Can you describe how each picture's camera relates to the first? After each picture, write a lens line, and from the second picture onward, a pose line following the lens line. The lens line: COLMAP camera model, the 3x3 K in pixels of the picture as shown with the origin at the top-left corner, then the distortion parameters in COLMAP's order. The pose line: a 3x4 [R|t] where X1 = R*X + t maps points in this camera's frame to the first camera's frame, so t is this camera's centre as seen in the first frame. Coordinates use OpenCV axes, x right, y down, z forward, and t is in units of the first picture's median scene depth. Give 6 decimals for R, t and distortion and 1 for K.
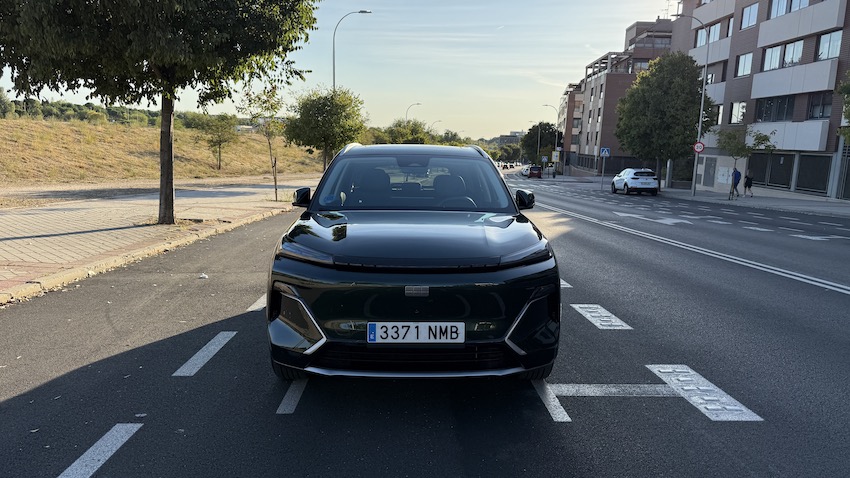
lens RADIAL K [[589.7, 0, 425.0], [0, 589.7, 239.0], [0, 0, 1]] dist [0.092661, -0.169651]
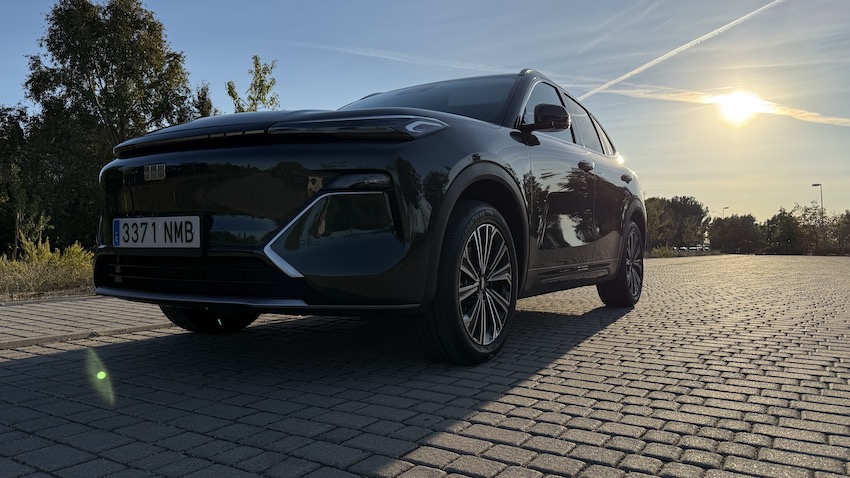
lens RADIAL K [[601.0, 0, 425.0], [0, 601.0, 239.0], [0, 0, 1]] dist [0.007830, -0.002662]
pose [[0.829946, -0.018384, -0.557540, 0.493674], [-0.050258, 0.992928, -0.107555, 0.172652], [0.555575, 0.117286, 0.823153, 0.453954]]
